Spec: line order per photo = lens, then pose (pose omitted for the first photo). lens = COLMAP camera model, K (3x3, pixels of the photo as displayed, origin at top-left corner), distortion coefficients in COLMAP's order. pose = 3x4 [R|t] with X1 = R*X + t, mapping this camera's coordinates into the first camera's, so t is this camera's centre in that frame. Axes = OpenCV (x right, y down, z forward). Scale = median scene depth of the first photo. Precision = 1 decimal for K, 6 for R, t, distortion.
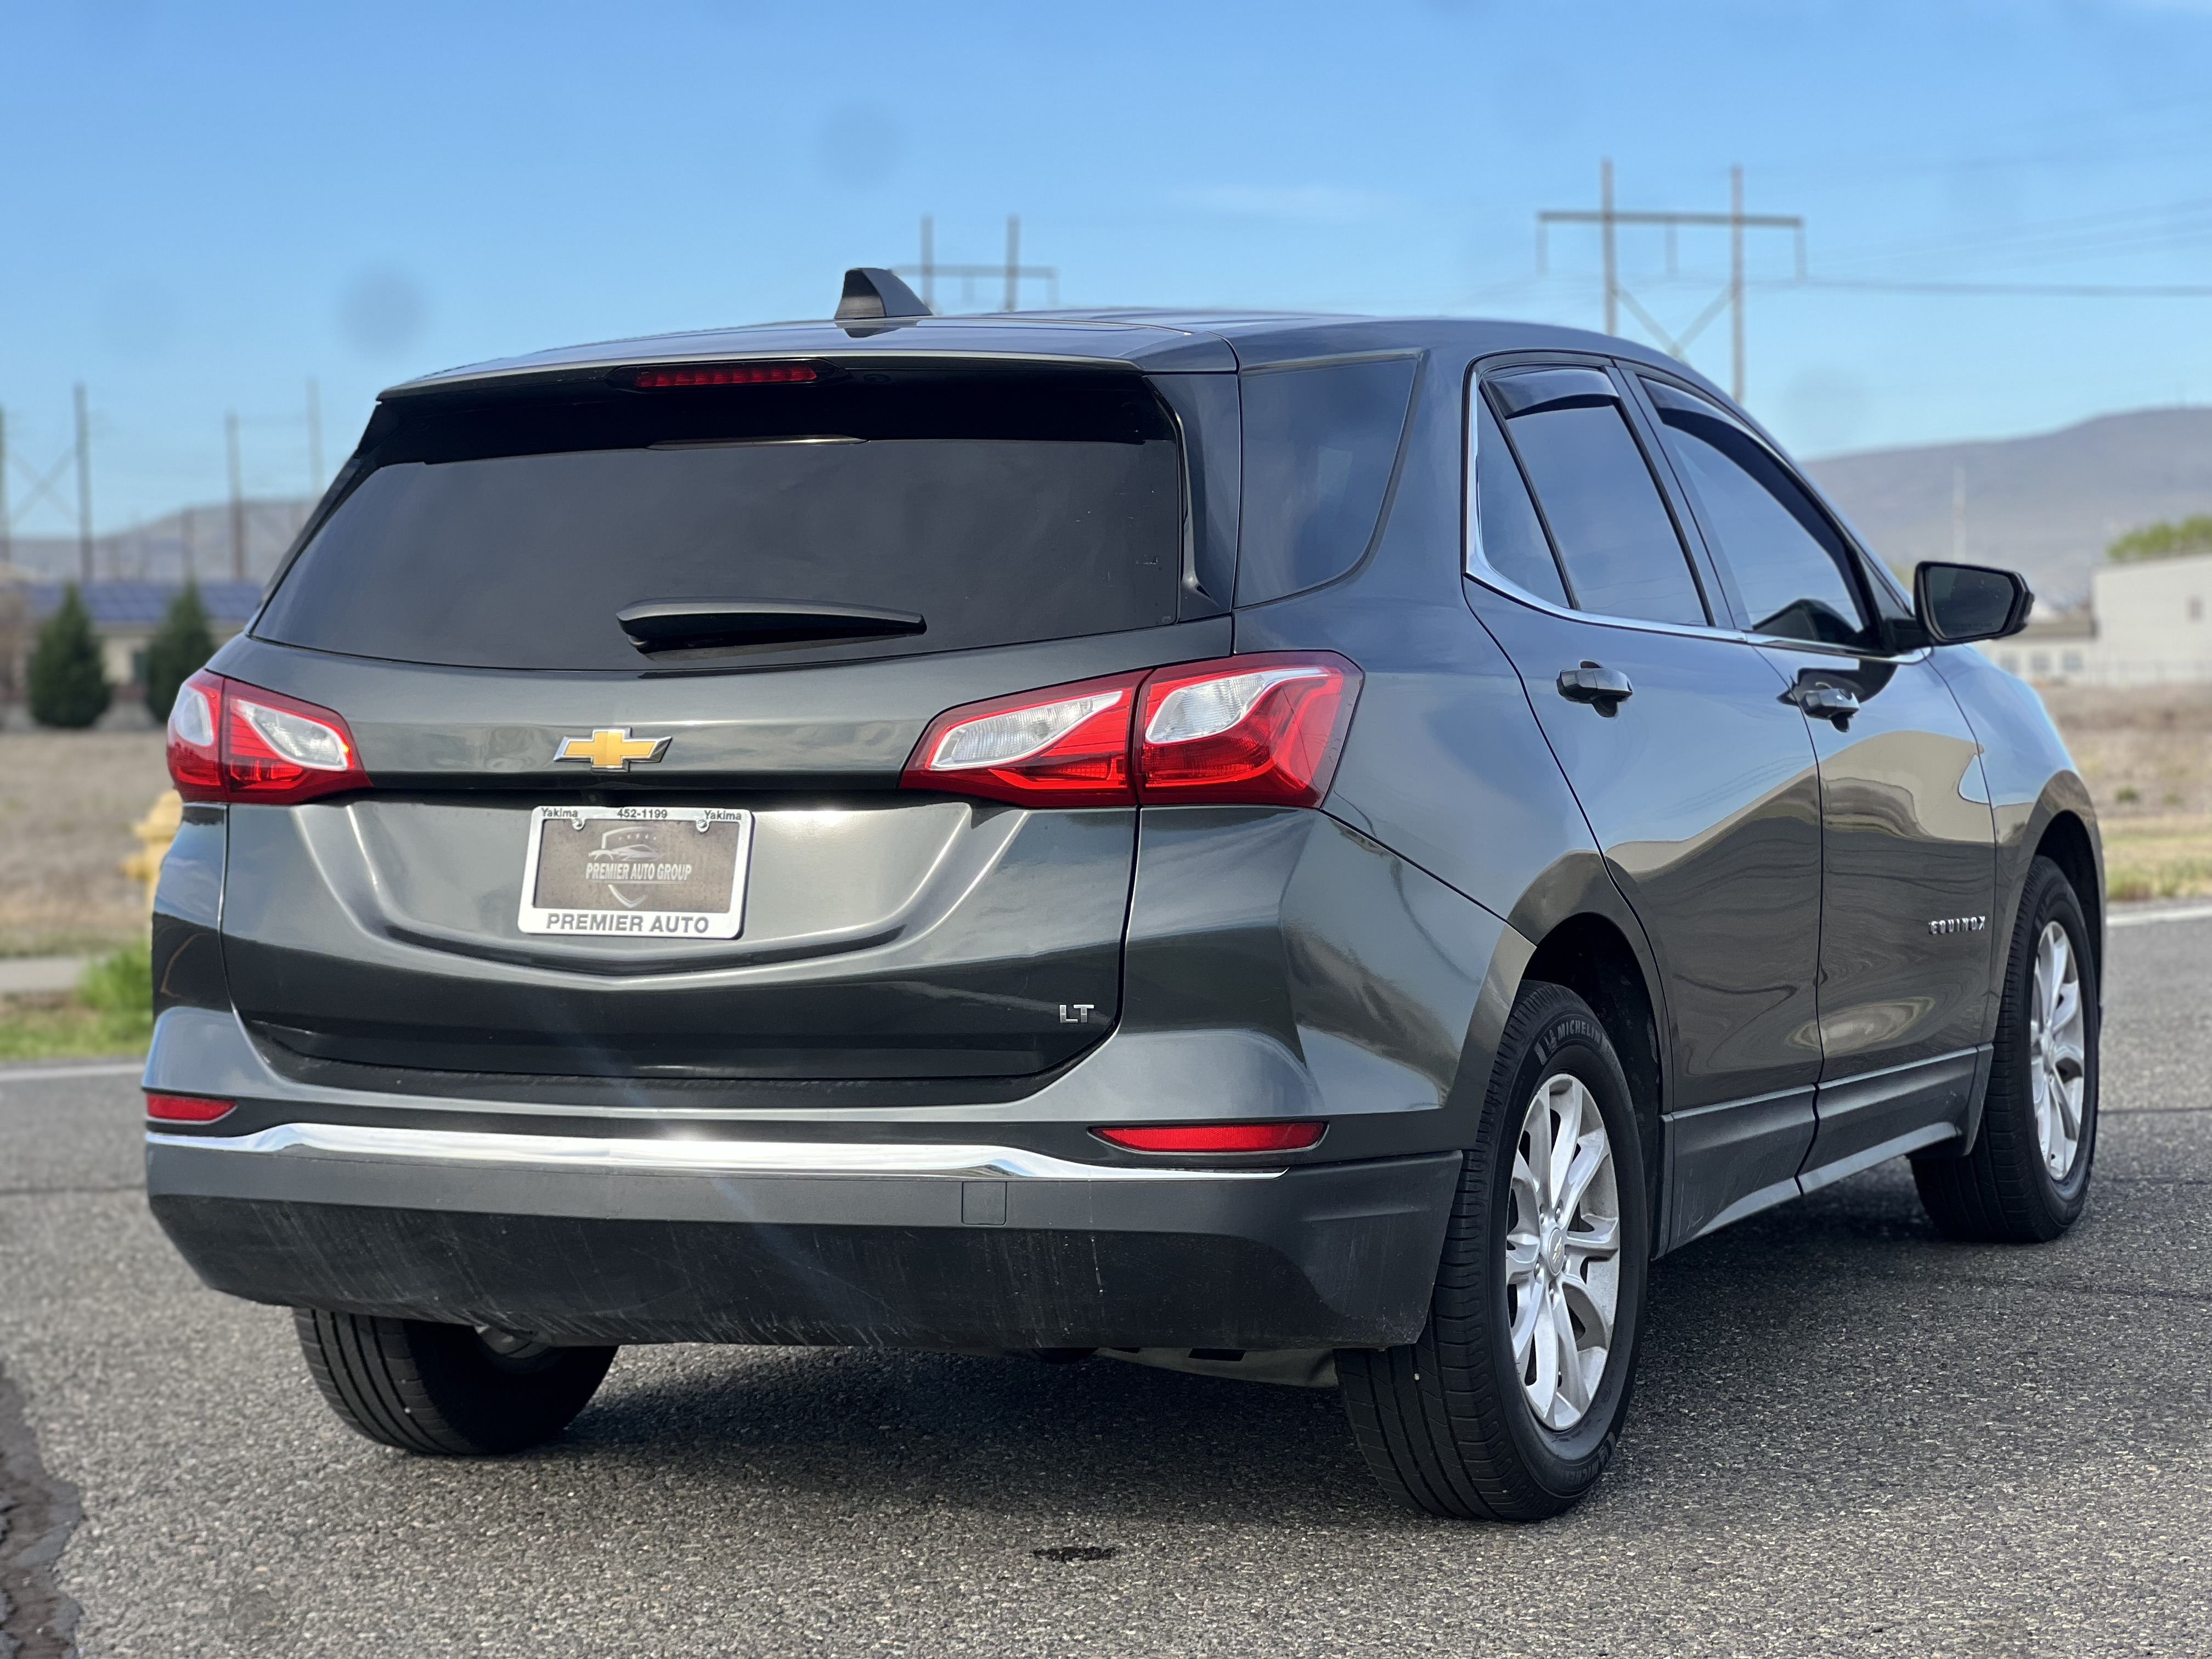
lens RADIAL K [[5052.1, 0, 1103.4], [0, 5052.1, 564.4], [0, 0, 1]] dist [-0.537029, 7.720506]
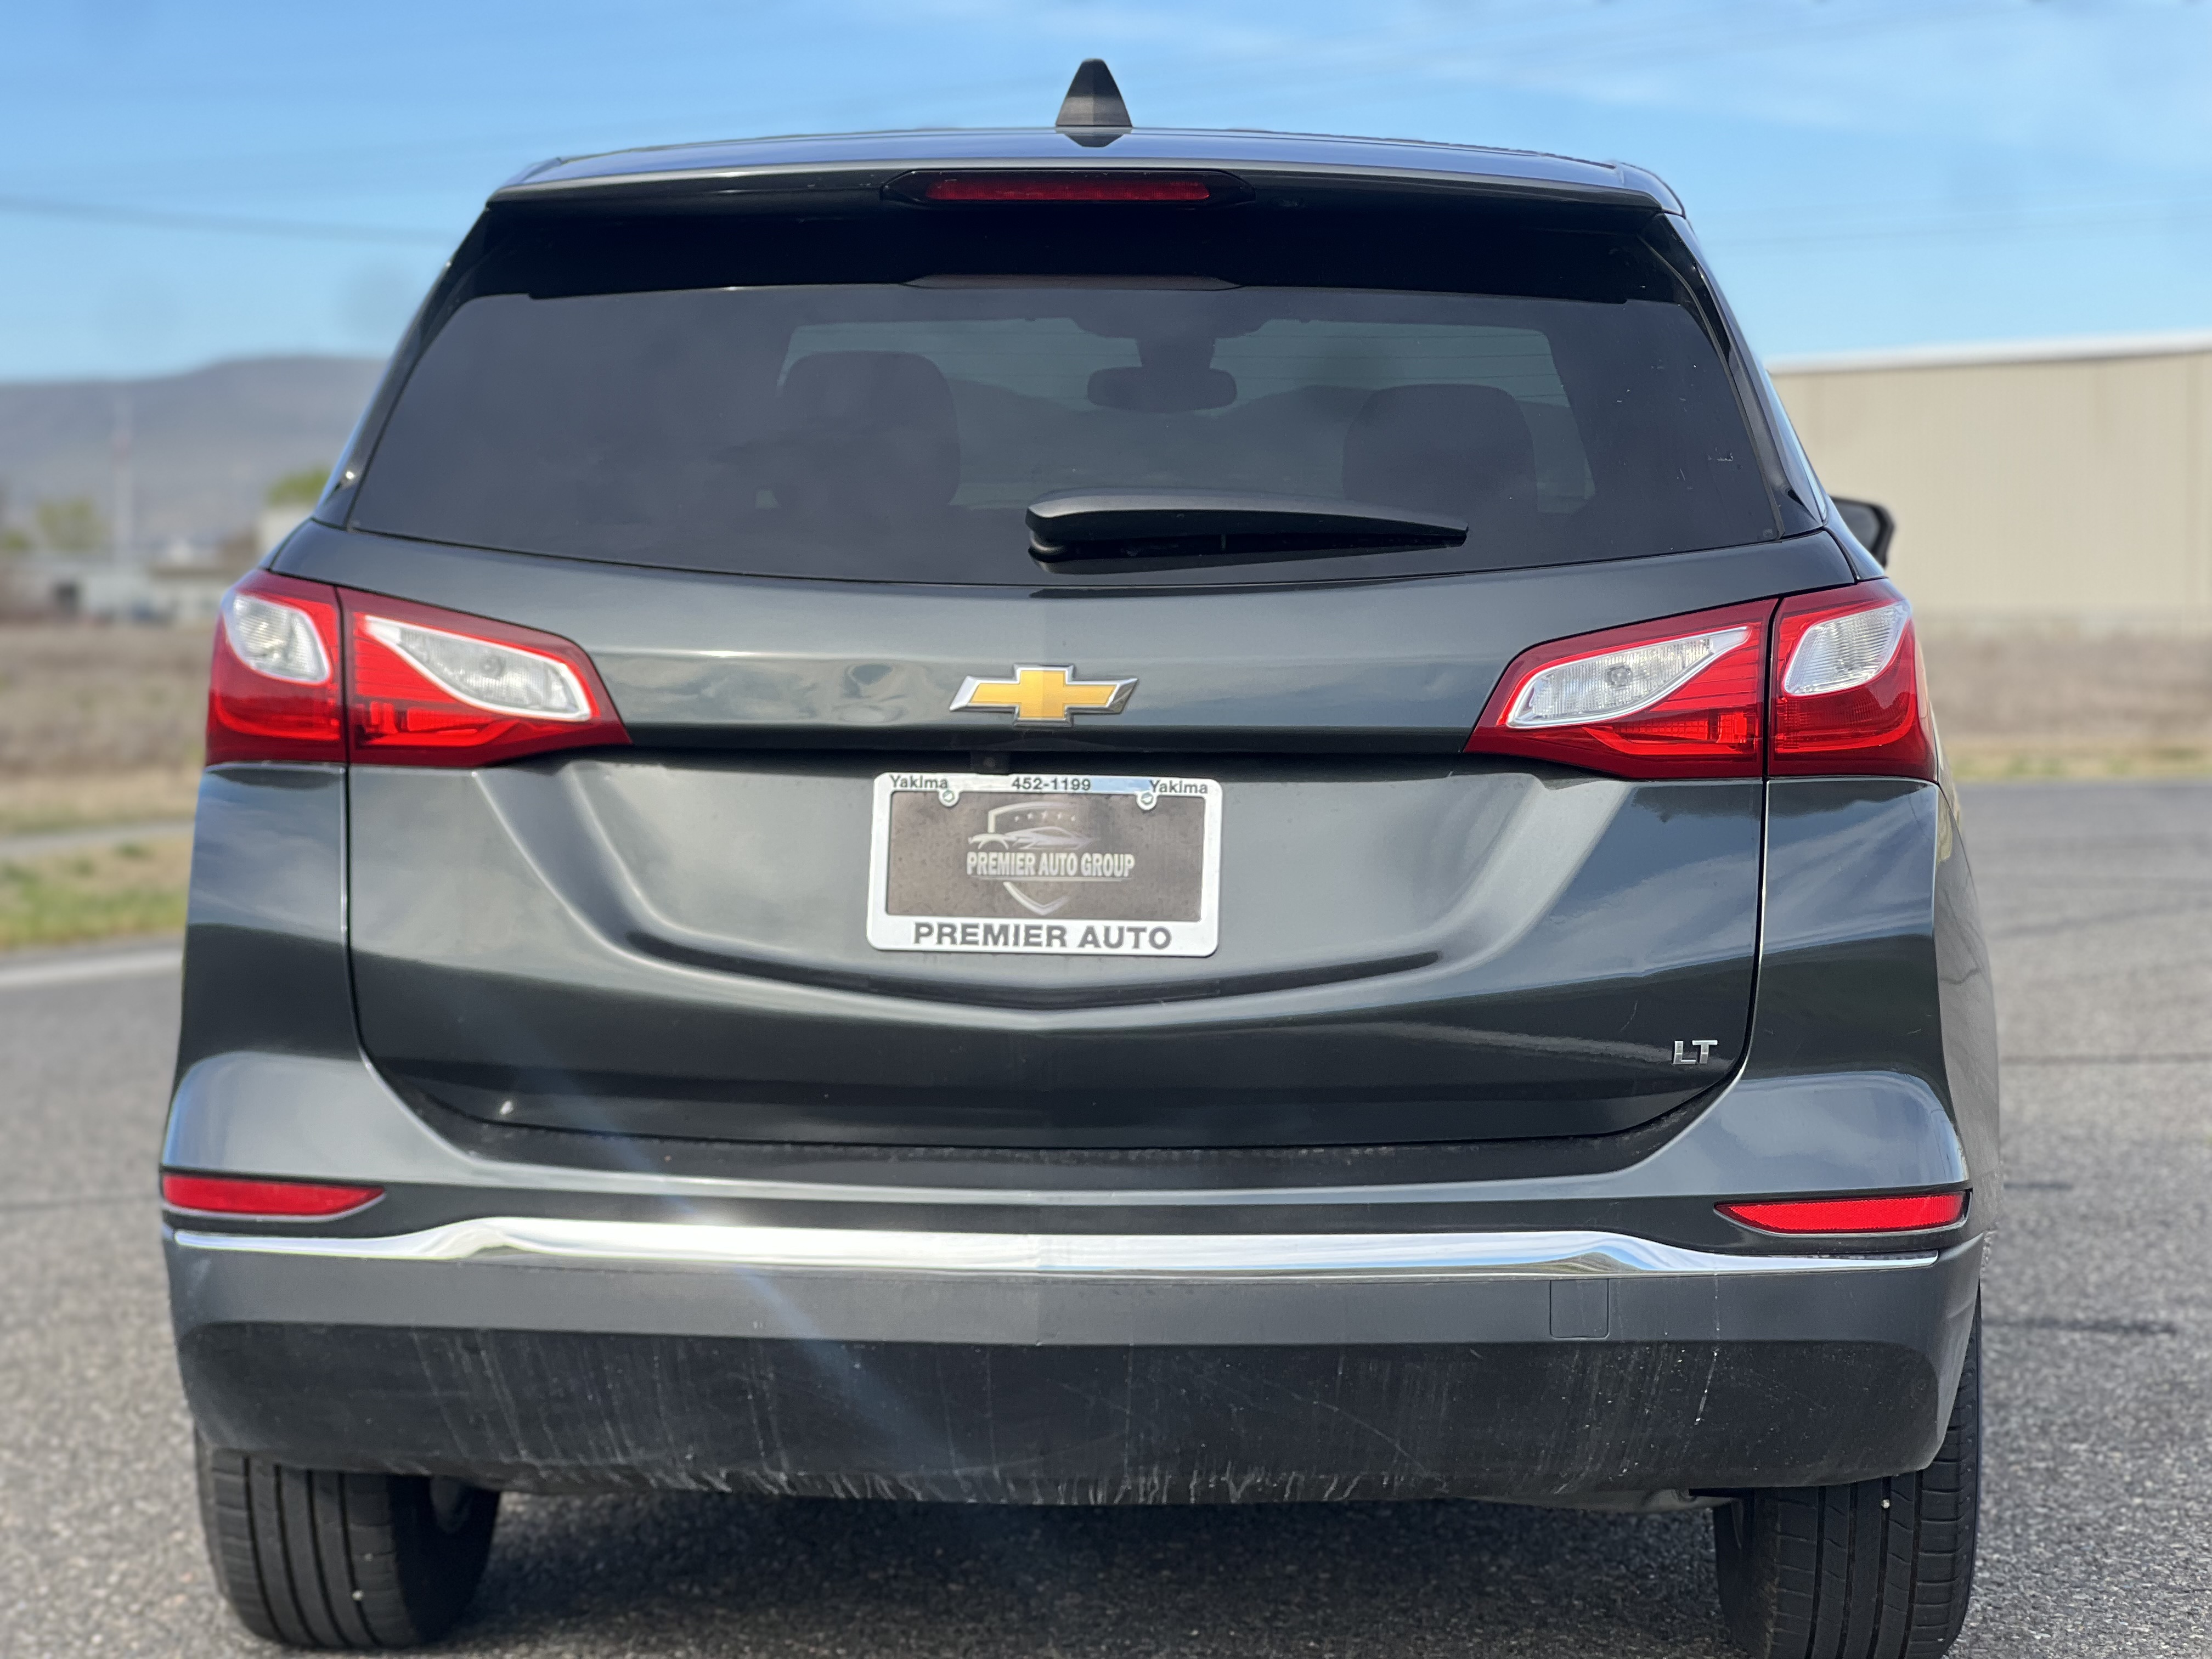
lens RADIAL K [[5052.1, 0, 1103.4], [0, 5052.1, 564.4], [0, 0, 1]] dist [-0.537029, 7.720506]
pose [[0.926072, 0.022224, 0.376693, -0.359786], [-0.027458, 0.999587, 0.008530, 0.011534], [-0.376348, -0.018242, 0.926299, 0.325057]]
